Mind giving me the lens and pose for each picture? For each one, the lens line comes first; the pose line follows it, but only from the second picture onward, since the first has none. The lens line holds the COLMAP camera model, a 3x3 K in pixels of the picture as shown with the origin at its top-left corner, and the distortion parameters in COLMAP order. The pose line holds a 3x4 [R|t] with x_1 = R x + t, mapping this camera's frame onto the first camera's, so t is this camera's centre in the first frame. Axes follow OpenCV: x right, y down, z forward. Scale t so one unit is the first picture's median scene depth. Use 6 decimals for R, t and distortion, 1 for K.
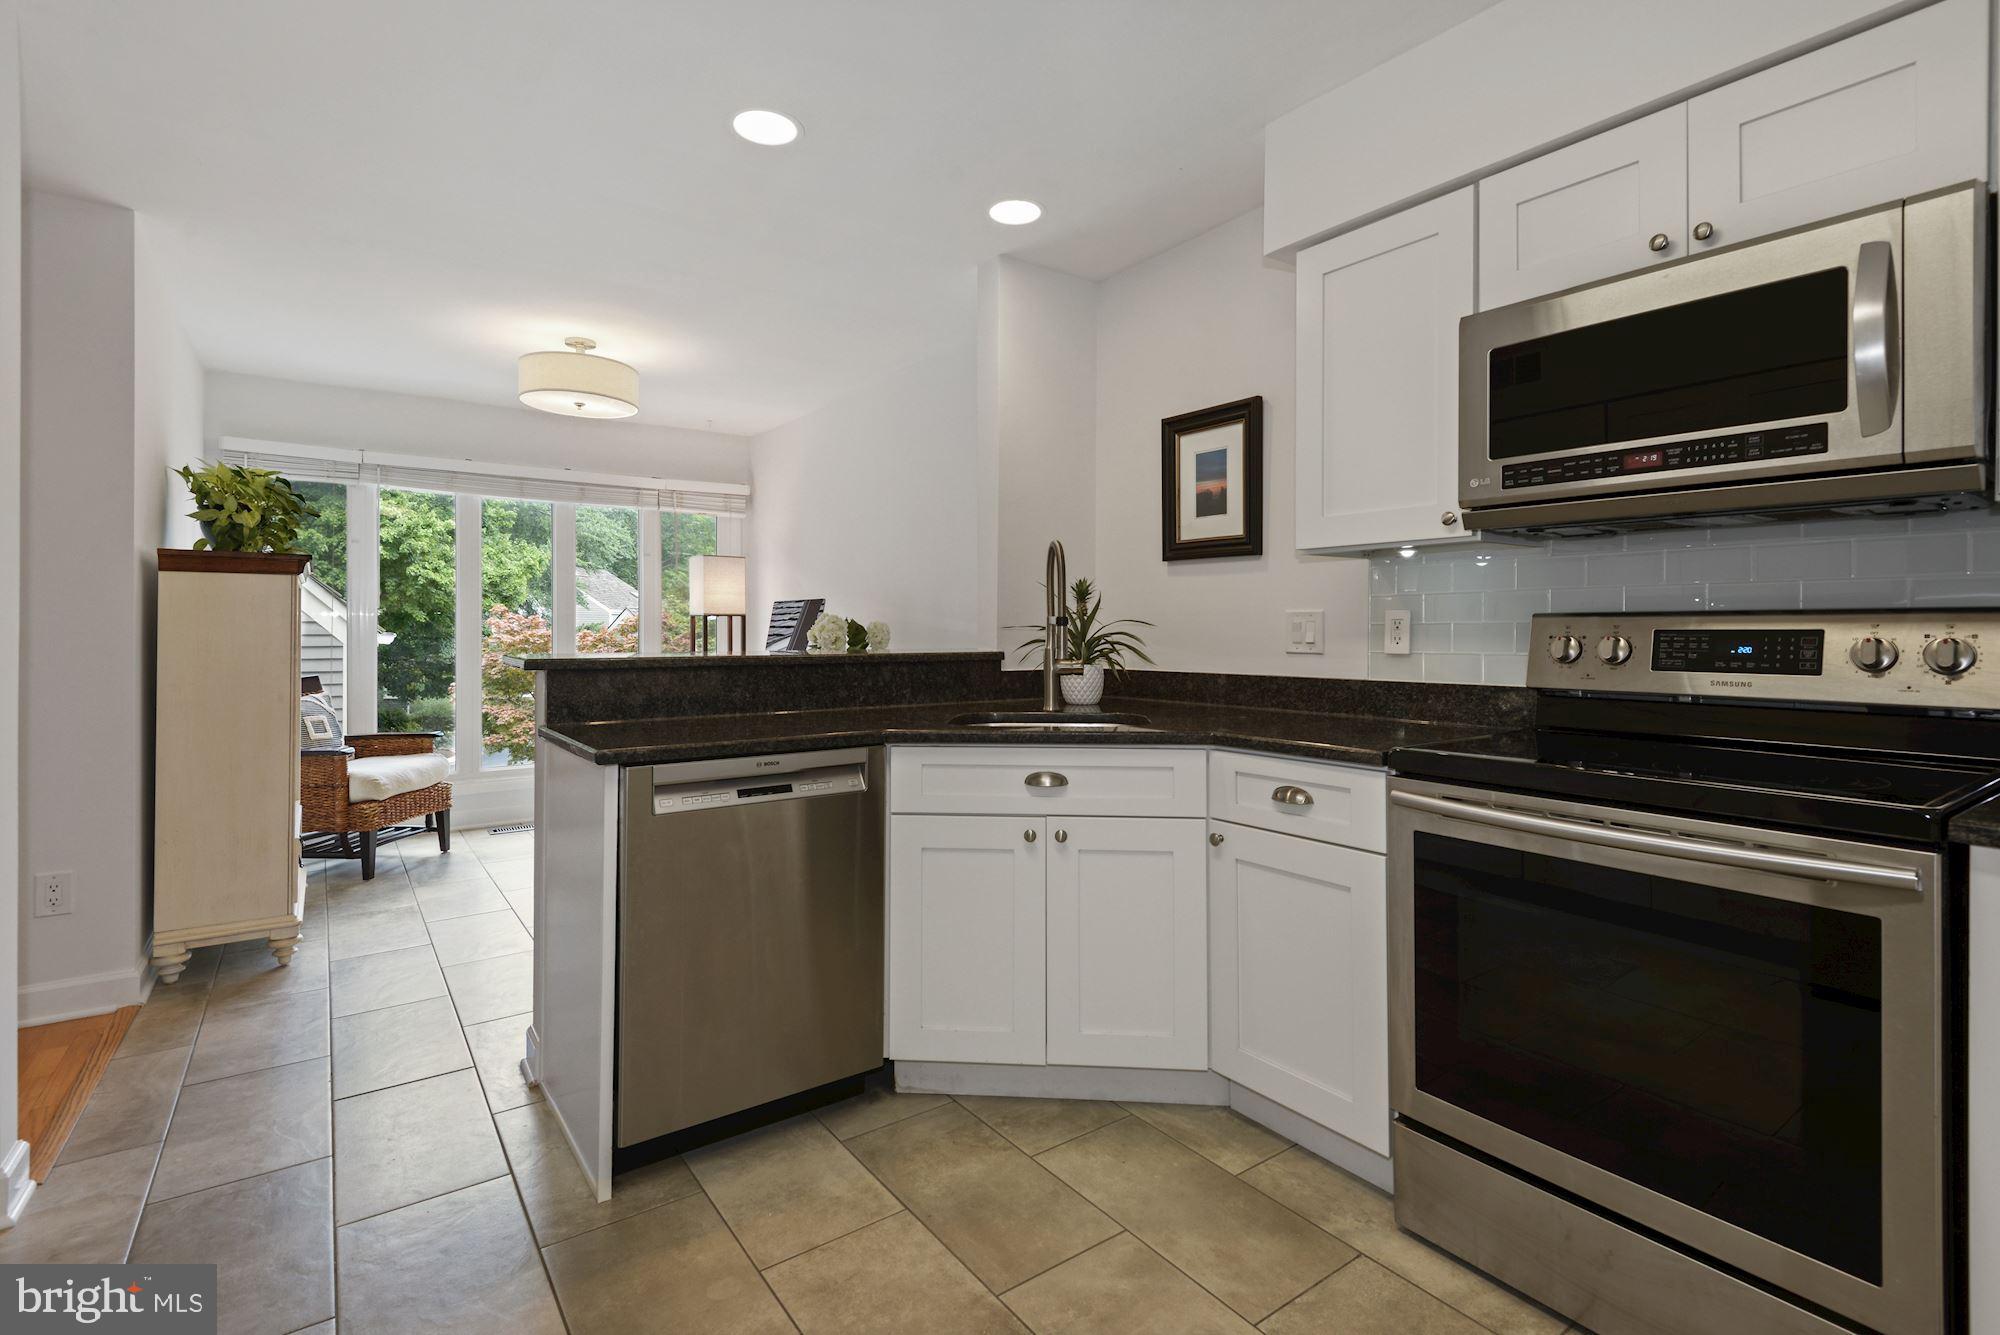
lens RADIAL K [[920.4, 0, 1008.3], [0, 920.4, 648.4], [0, 0, 1]] dist [0.030731, -0.018987]
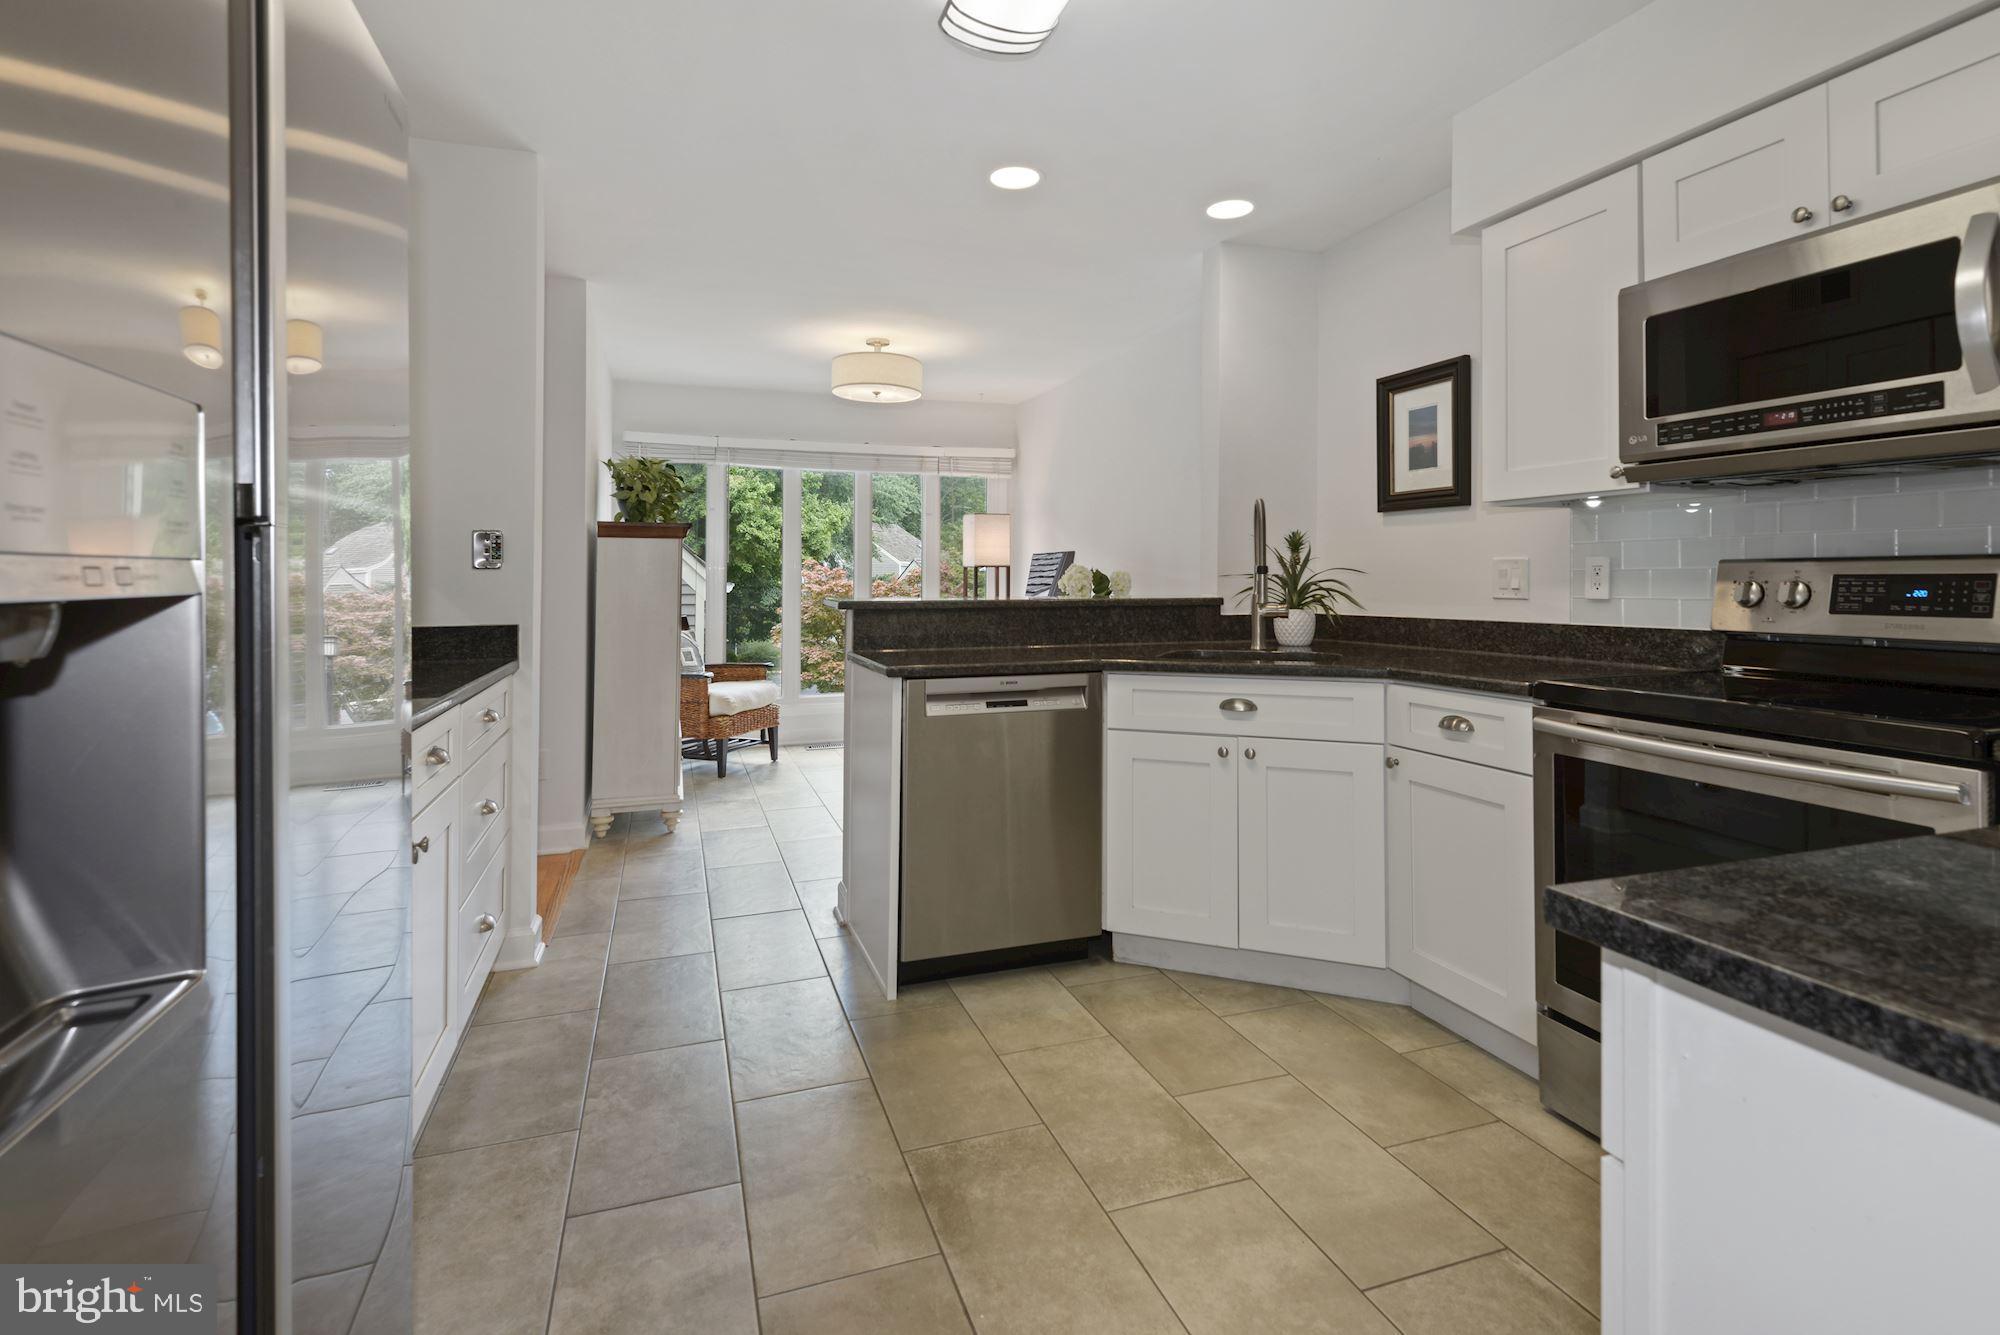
lens RADIAL K [[947.9, 0, 1006.2], [0, 947.9, 574.9], [0, 0, 1]] dist [0.003280, -0.000799]
pose [[0.956875, -0.004587, -0.290463, 0.105663], [-0.002670, 0.999694, -0.024581, 0.007347], [0.290487, 0.024297, 0.956570, -0.234795]]
